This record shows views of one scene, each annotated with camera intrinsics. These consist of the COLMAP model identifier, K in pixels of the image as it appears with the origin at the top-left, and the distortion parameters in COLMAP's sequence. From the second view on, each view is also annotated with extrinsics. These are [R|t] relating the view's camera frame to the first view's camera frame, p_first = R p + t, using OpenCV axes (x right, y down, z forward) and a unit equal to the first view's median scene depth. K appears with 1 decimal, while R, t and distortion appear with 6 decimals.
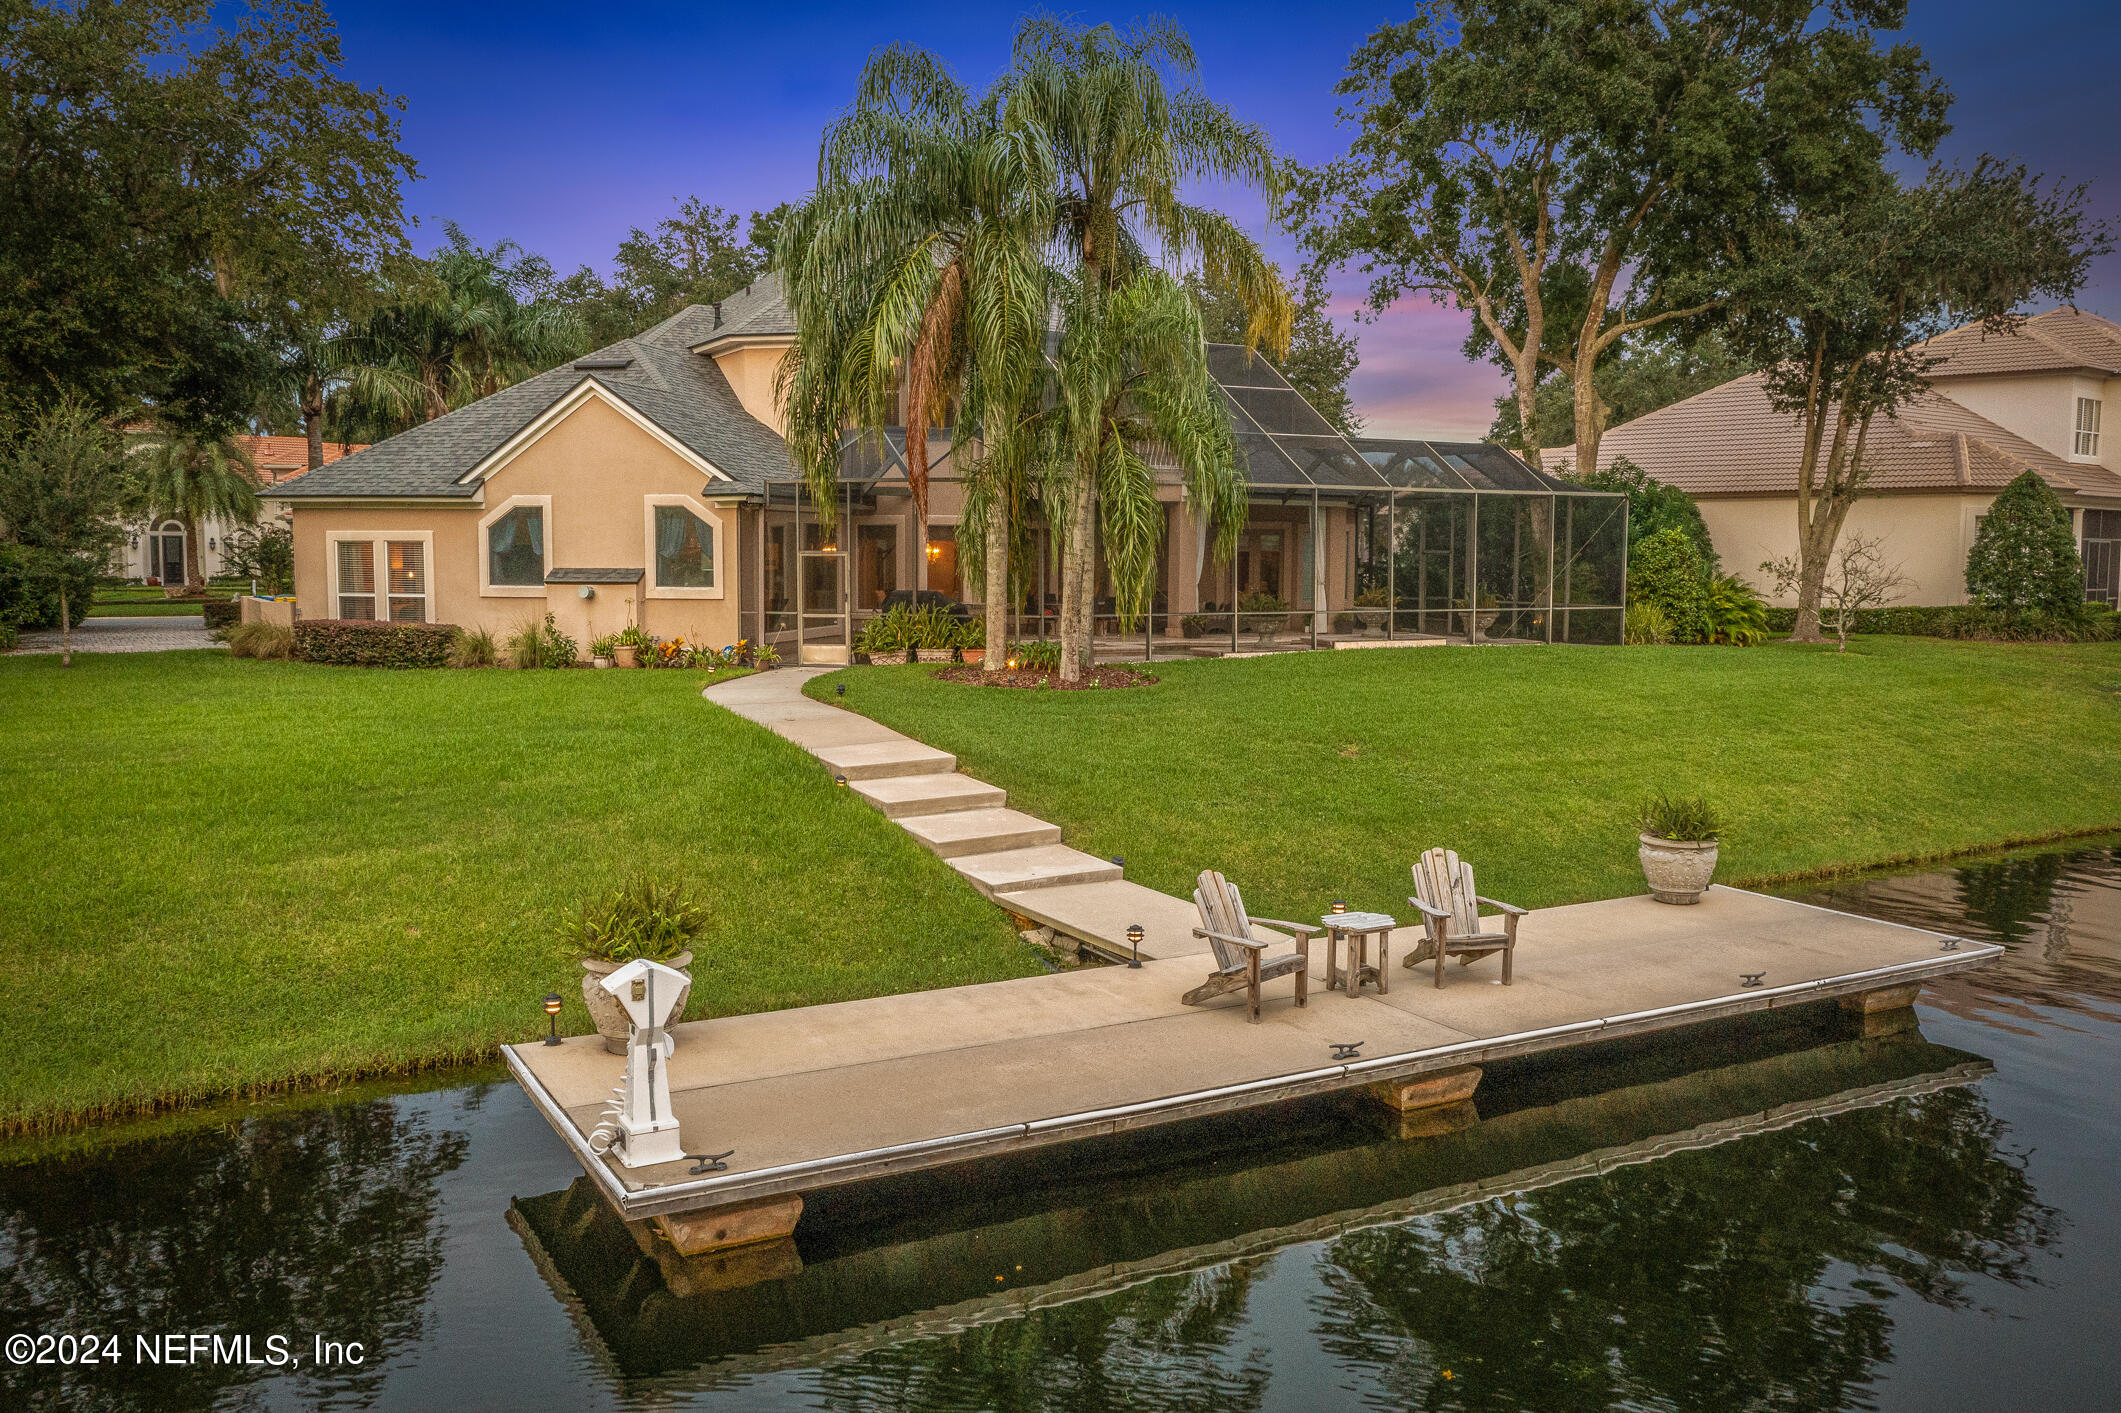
lens RADIAL K [[1677.3, 0, 1060.5], [0, 1677.3, 706.5], [0, 0, 1]] dist [0.007510, 0.000793]
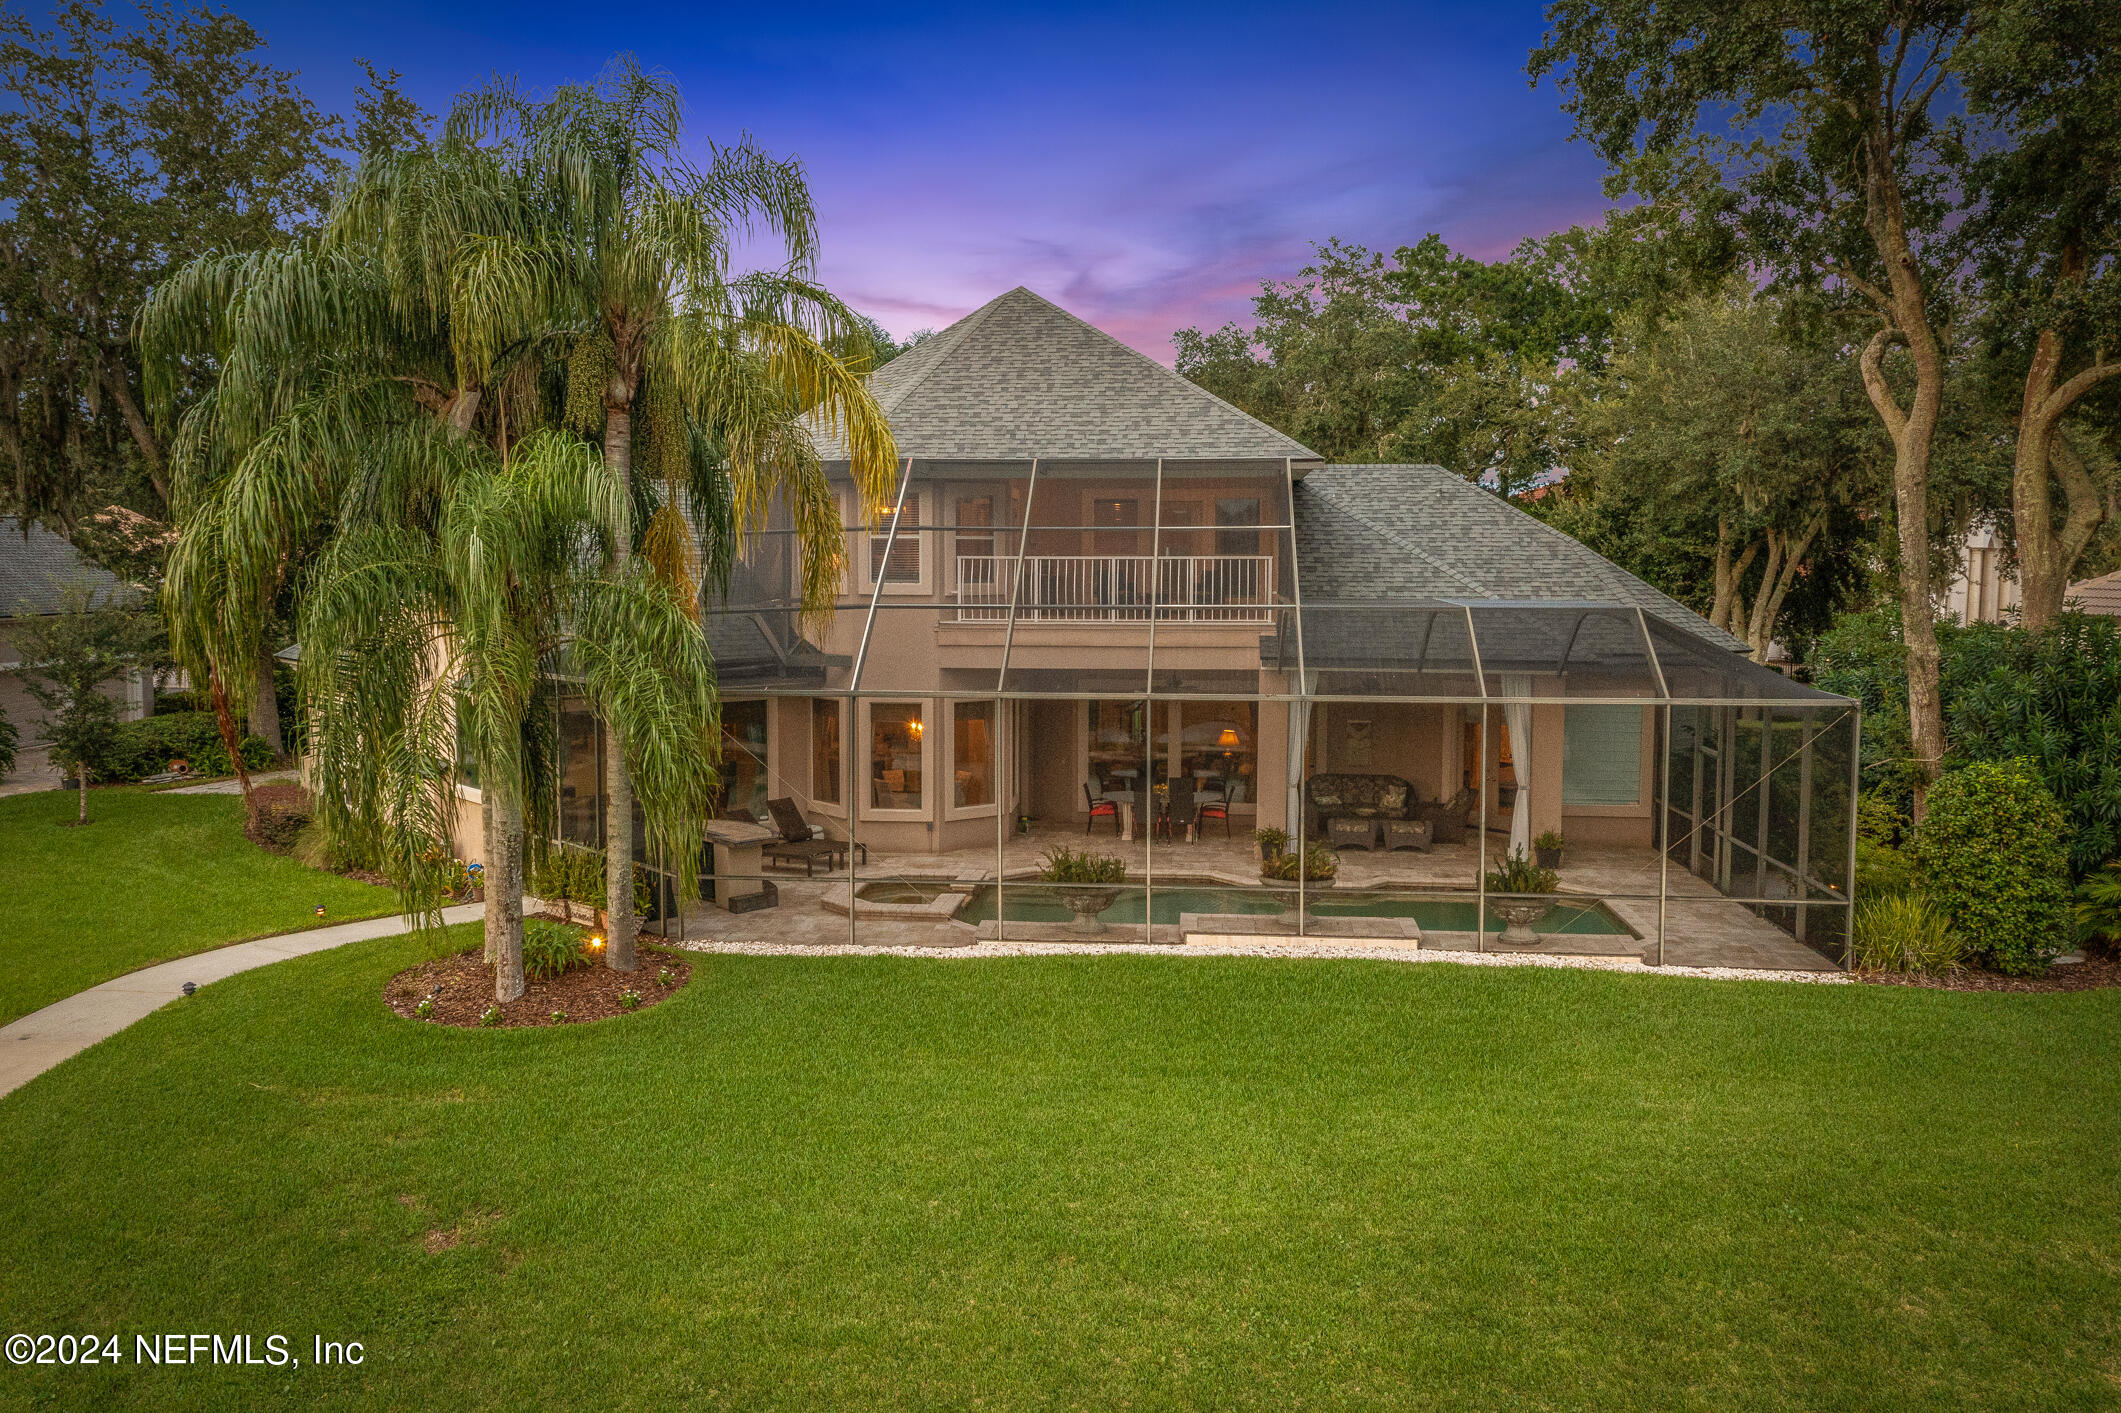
lens RADIAL K [[1713.7, 0, 1059.6], [0, 1713.7, 684.3], [0, 0, 1]] dist [0.001115, 0.016745]
pose [[0.821873, 0.040239, -0.568247, 0.510173], [-0.053233, 0.998562, -0.006282, -0.132121], [0.567178, 0.035412, 0.822834, 0.442356]]
